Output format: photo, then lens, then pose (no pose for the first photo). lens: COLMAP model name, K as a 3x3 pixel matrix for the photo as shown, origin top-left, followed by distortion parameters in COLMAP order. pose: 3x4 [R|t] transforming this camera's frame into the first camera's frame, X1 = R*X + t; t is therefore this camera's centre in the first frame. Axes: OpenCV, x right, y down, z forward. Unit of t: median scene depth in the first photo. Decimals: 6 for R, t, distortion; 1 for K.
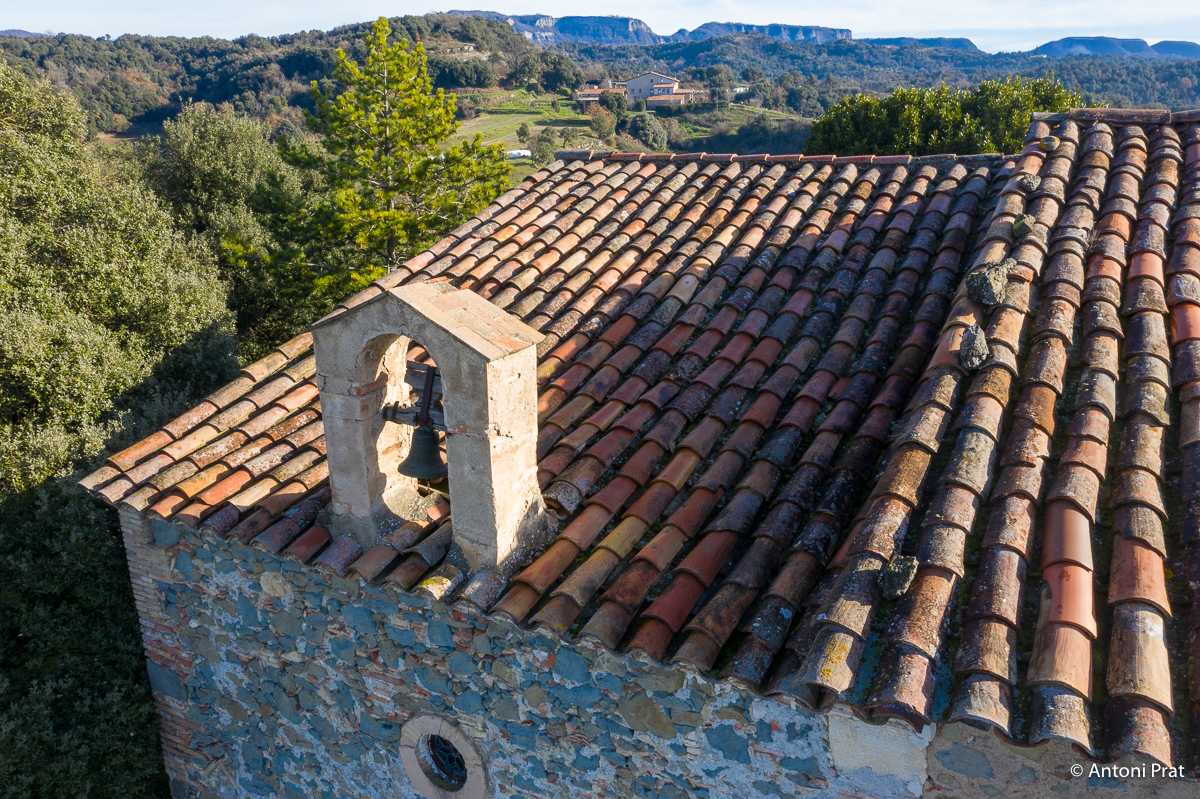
lens RADIAL K [[946.0, 0, 600.6], [0, 946.0, 407.1], [0, 0, 1]] dist [-0.023597, 0.008073]
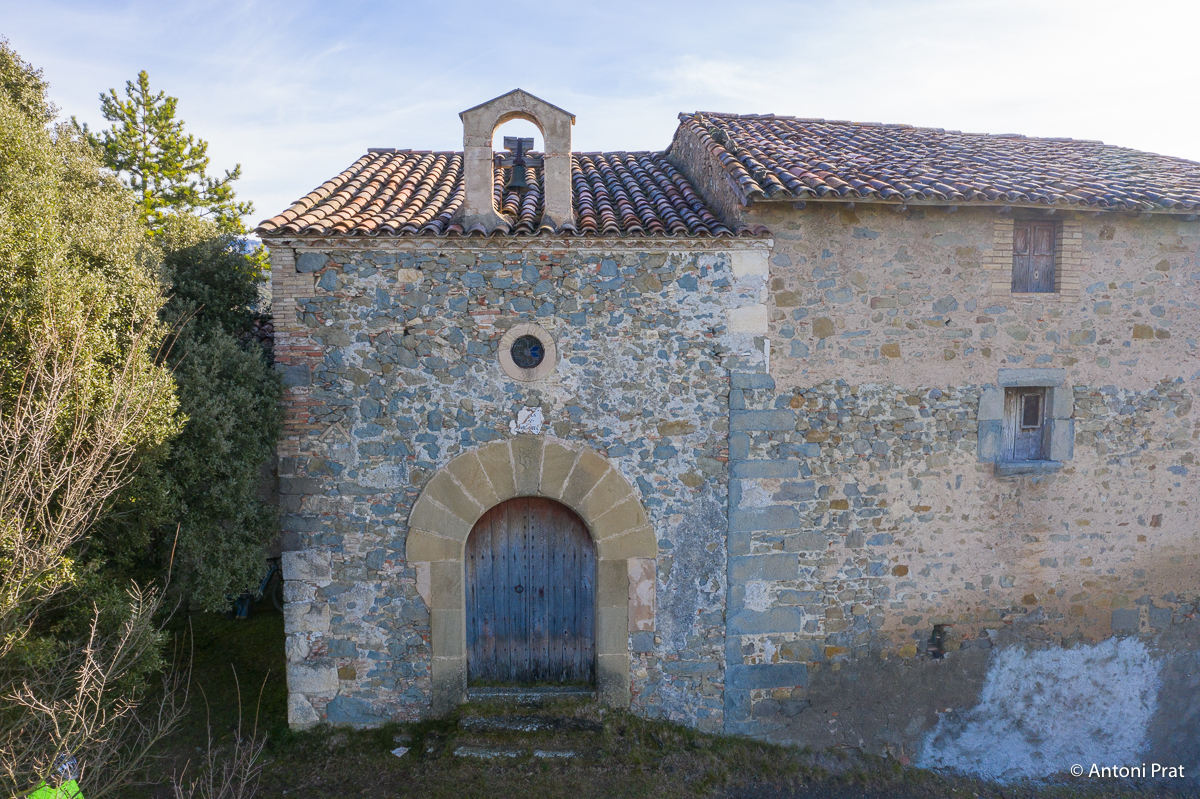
lens RADIAL K [[946.0, 0, 600.6], [0, 946.0, 407.1], [0, 0, 1]] dist [-0.023597, 0.008073]
pose [[0.846918, -0.039052, 0.530288, -1.013621], [0.150472, 0.974135, -0.168579, 0.798973], [-0.509989, 0.222566, 0.830889, -0.583609]]
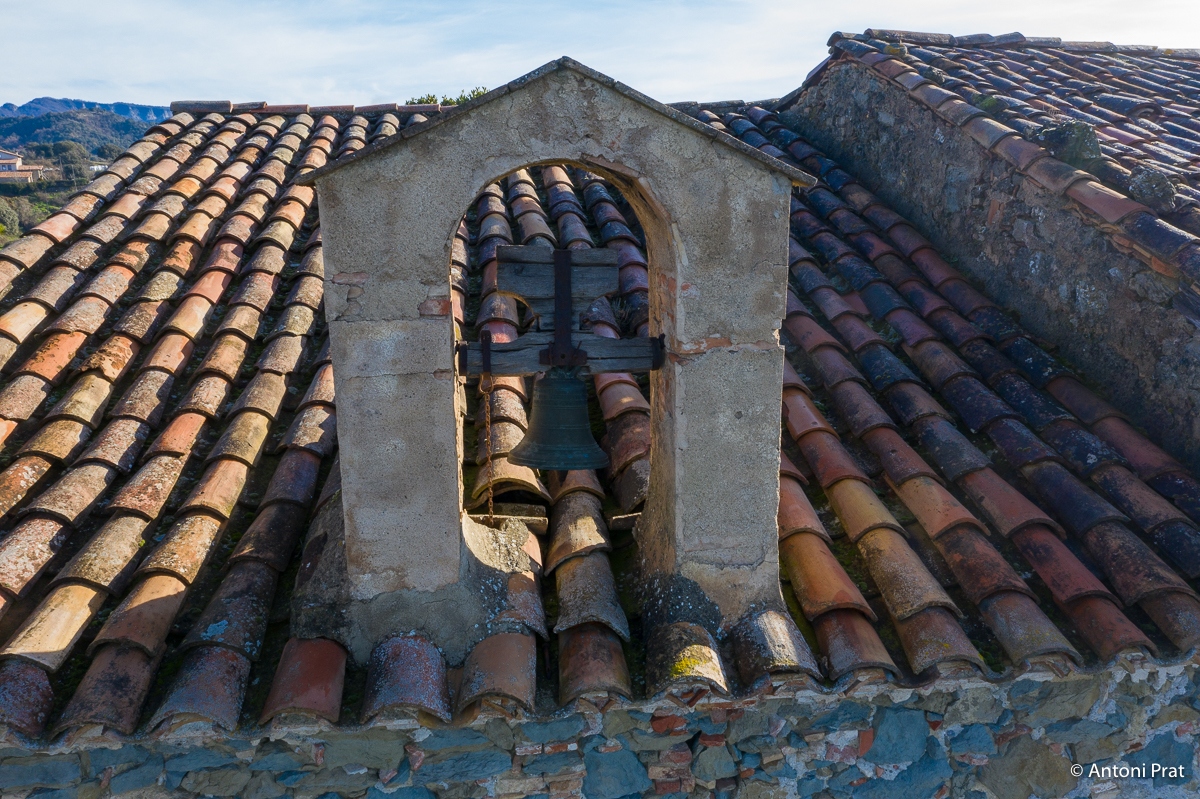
lens RADIAL K [[946.0, 0, 600.6], [0, 946.0, 407.1], [0, 0, 1]] dist [-0.023597, 0.008073]
pose [[0.812955, -0.129756, 0.567686, -0.410844], [0.174236, 0.984399, -0.024510, 0.050258], [-0.555649, 0.118837, 0.822880, 0.519765]]
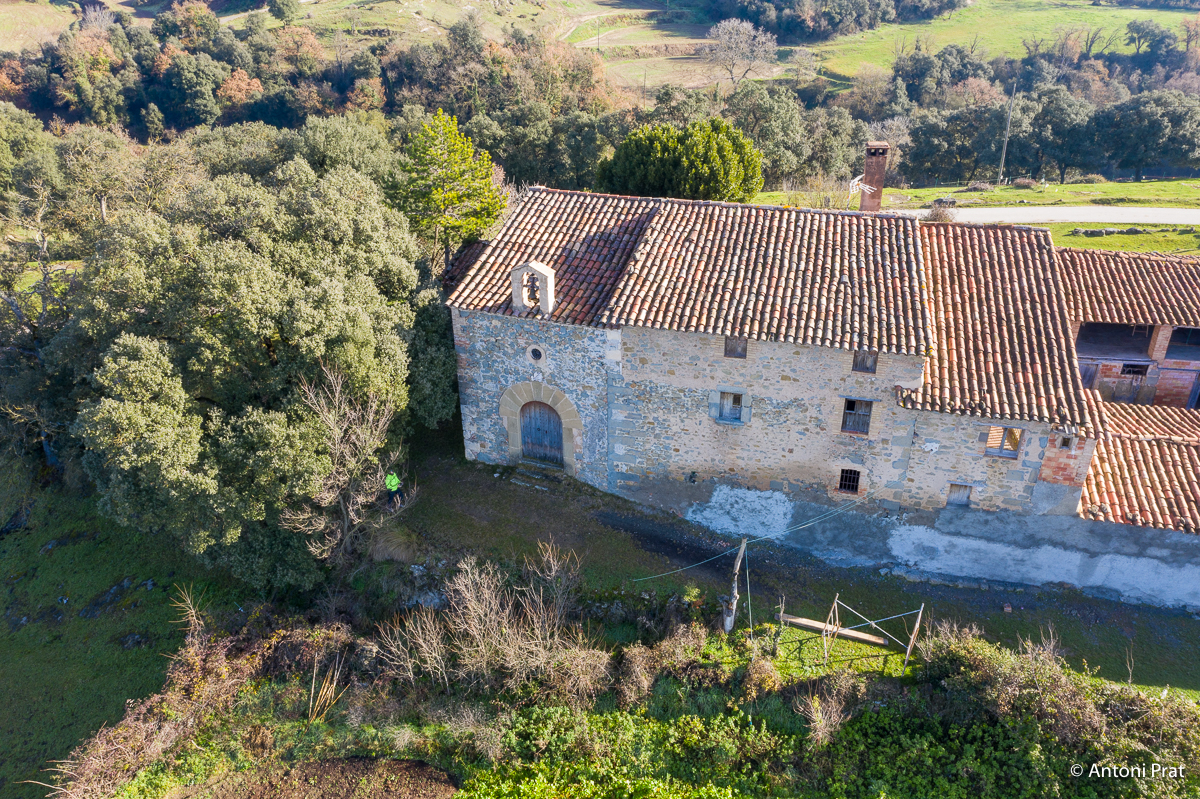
lens RADIAL K [[946.0, 0, 600.6], [0, 946.0, 407.1], [0, 0, 1]] dist [-0.023597, 0.008073]
pose [[0.989097, -0.067153, 0.131060, -0.495947], [0.040798, 0.980097, 0.194284, -0.307866], [-0.141499, -0.186818, 0.972151, -3.927506]]
